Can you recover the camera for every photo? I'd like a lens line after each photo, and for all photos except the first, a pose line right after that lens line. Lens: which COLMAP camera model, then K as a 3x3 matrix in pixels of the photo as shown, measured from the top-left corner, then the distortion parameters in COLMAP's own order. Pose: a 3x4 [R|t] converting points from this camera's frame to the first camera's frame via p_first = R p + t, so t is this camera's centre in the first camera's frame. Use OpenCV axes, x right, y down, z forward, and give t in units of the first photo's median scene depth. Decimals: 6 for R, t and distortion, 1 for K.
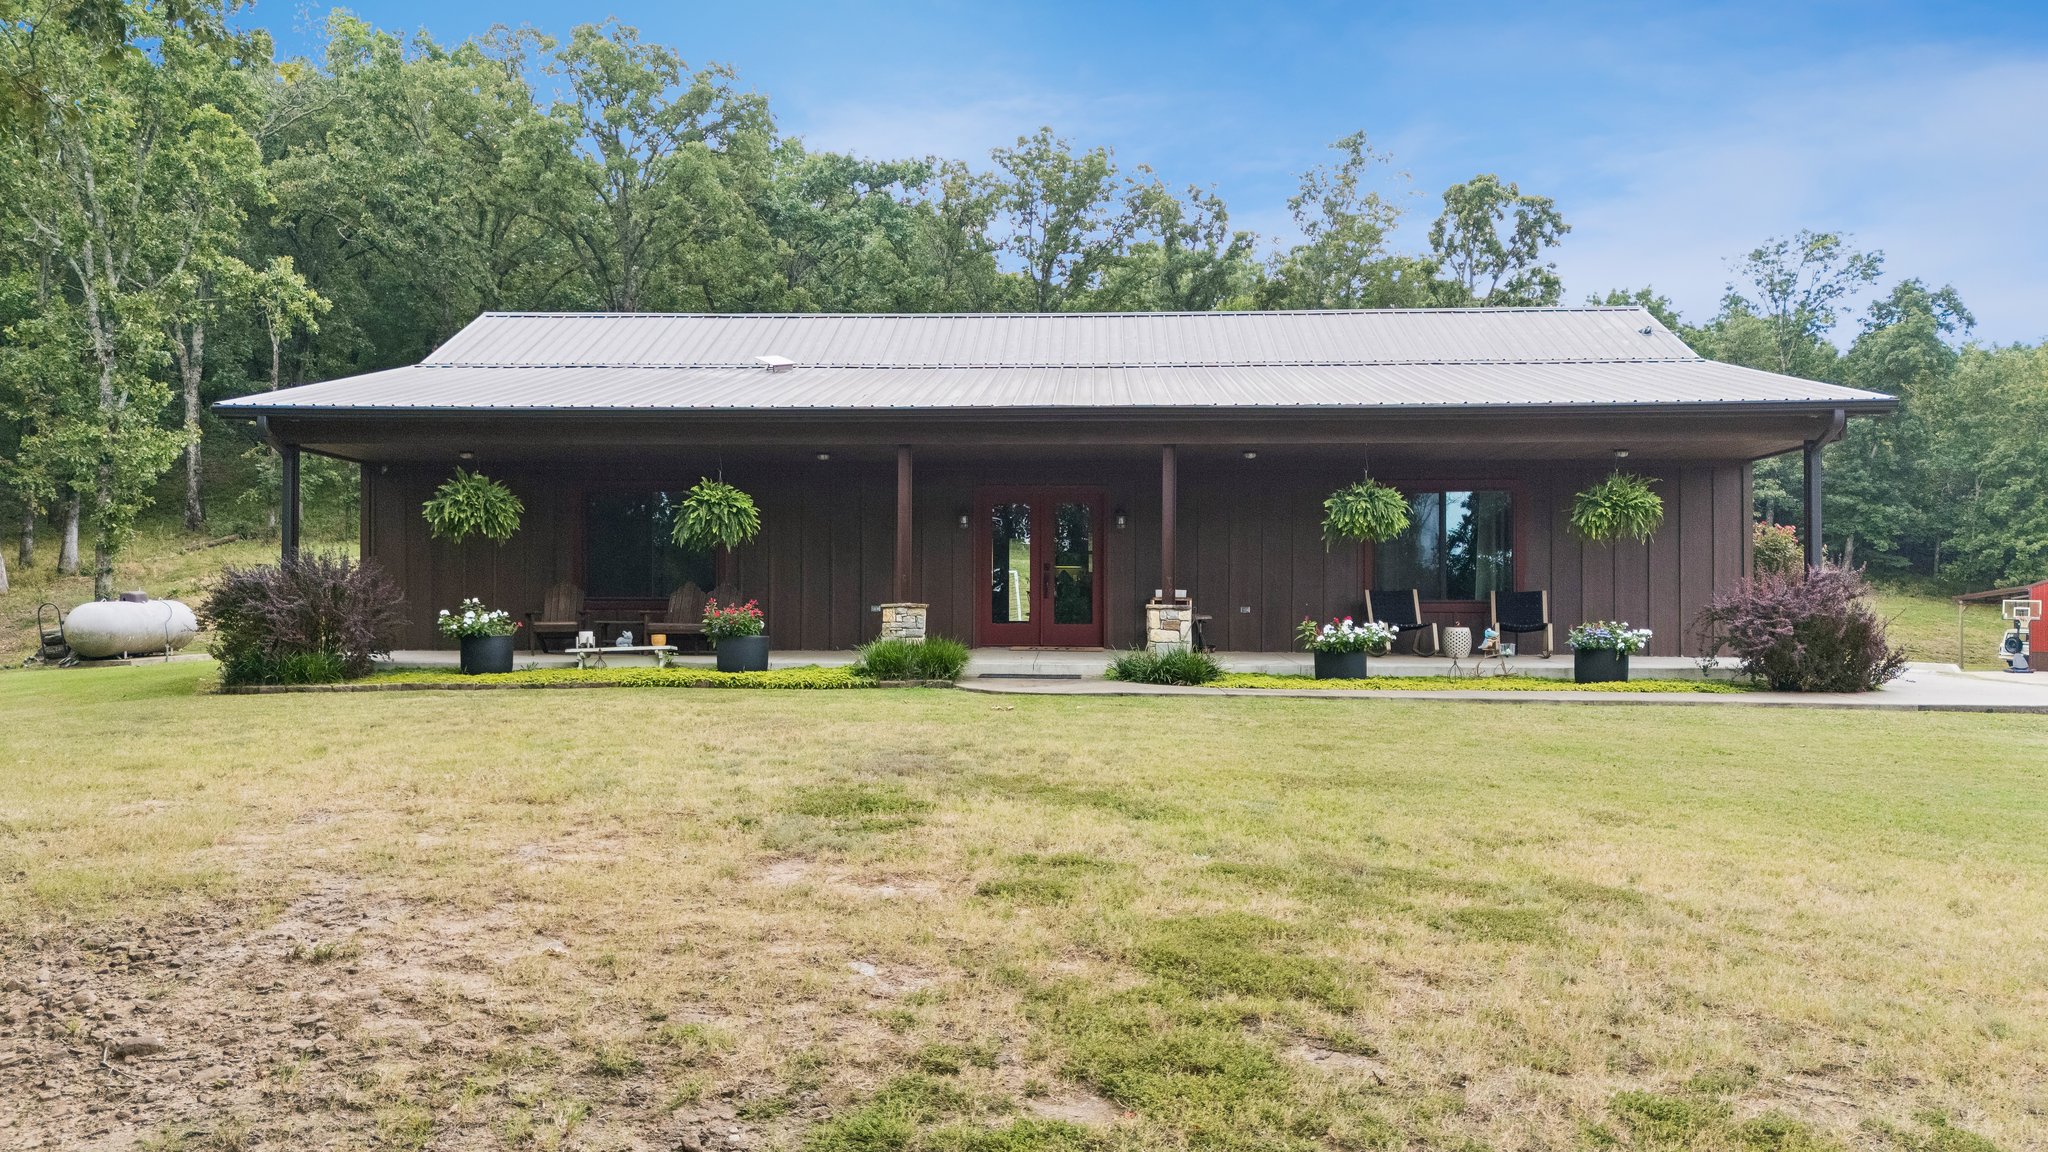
lens RADIAL K [[1486.8, 0, 1024.0], [0, 1486.8, 576.0], [0, 0, 1]] dist [0.110217, -0.142349]
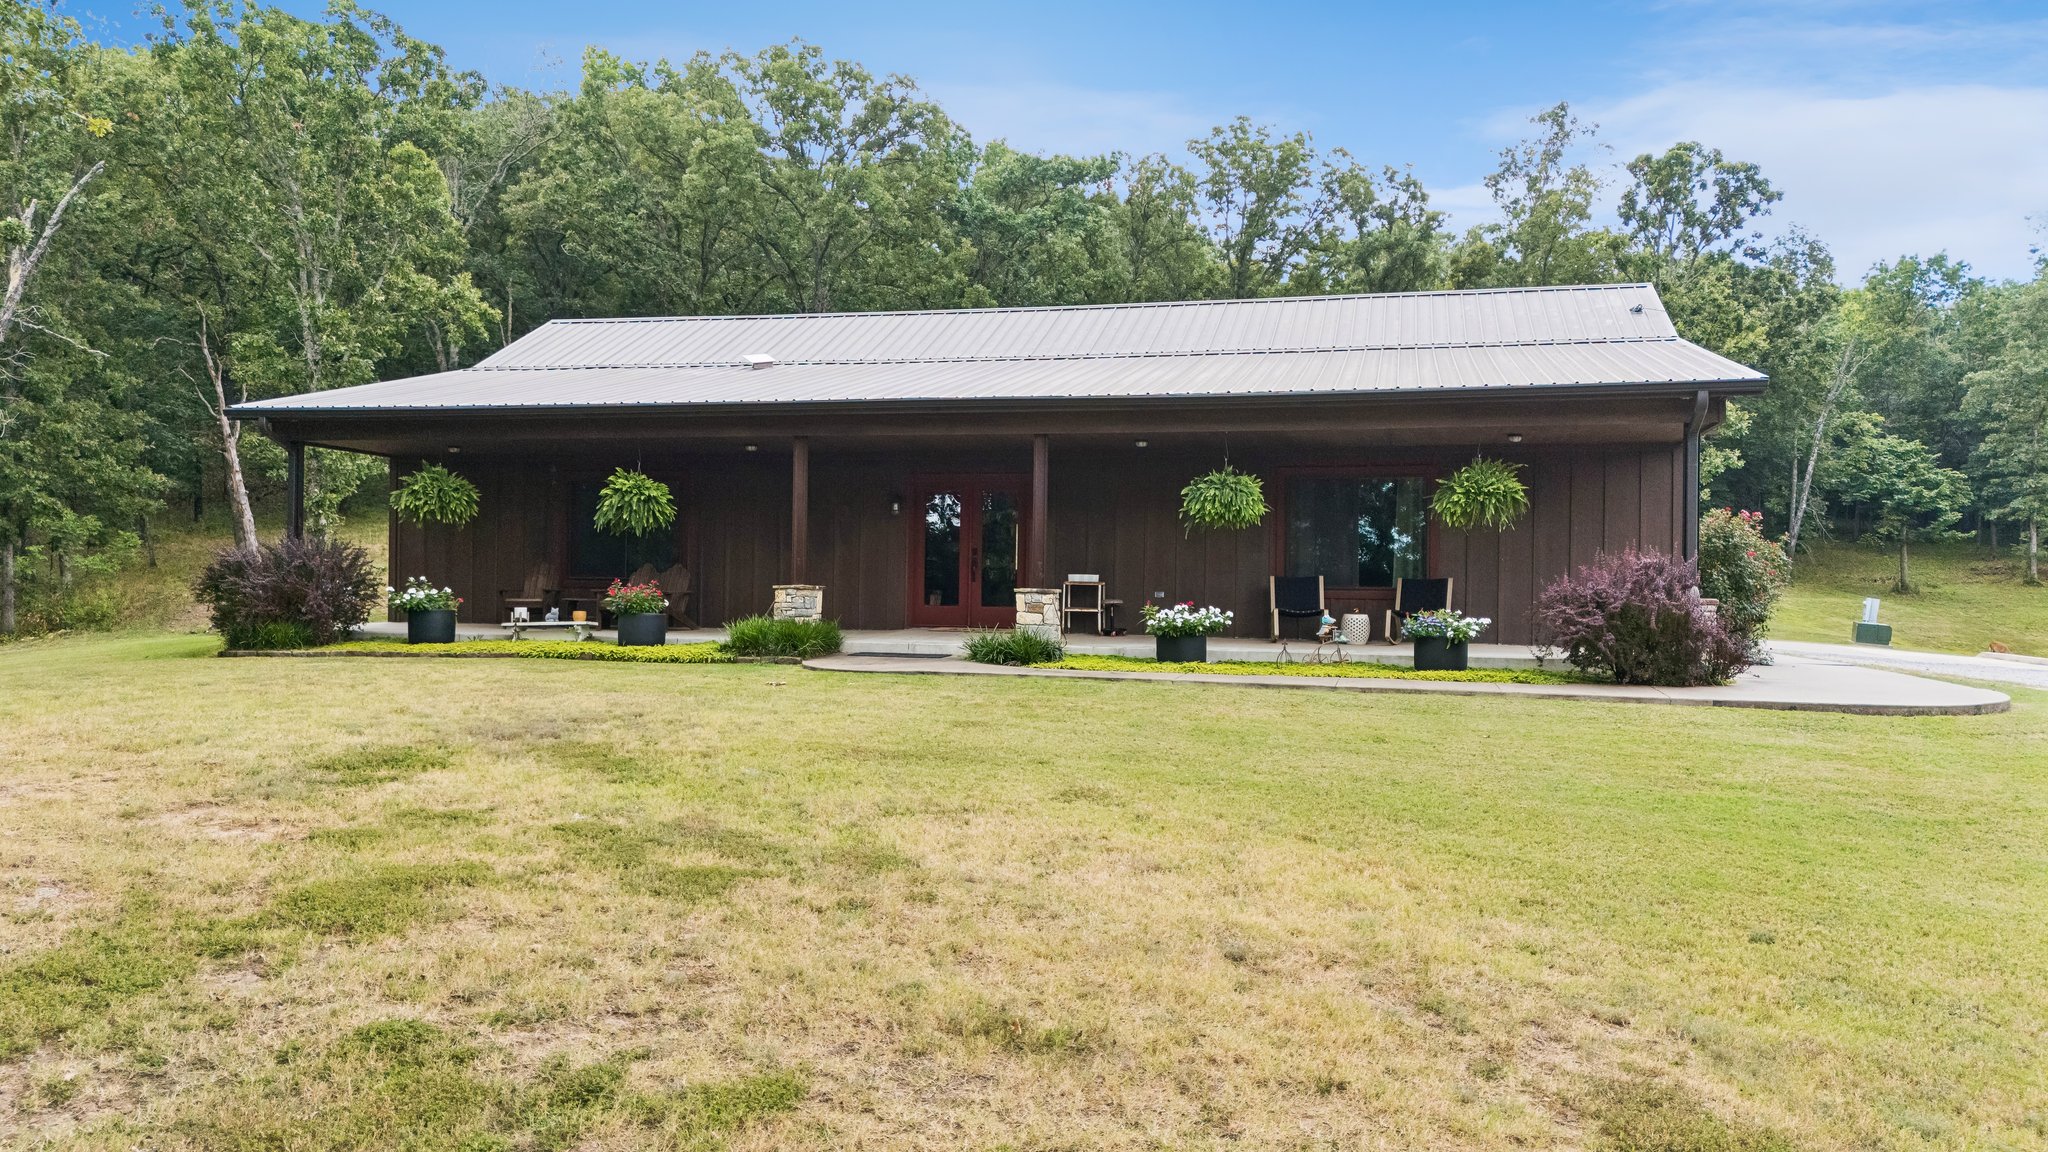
lens RADIAL K [[1473.0, 0, 1110.5], [0, 1473.0, 562.7], [0, 0, 1]] dist [0.112069, -0.170555]
pose [[0.980742, 0.006568, -0.195196, 0.205781], [-0.006217, 0.999978, 0.002410, -0.000870], [0.195207, -0.001150, 0.980761, 0.001195]]
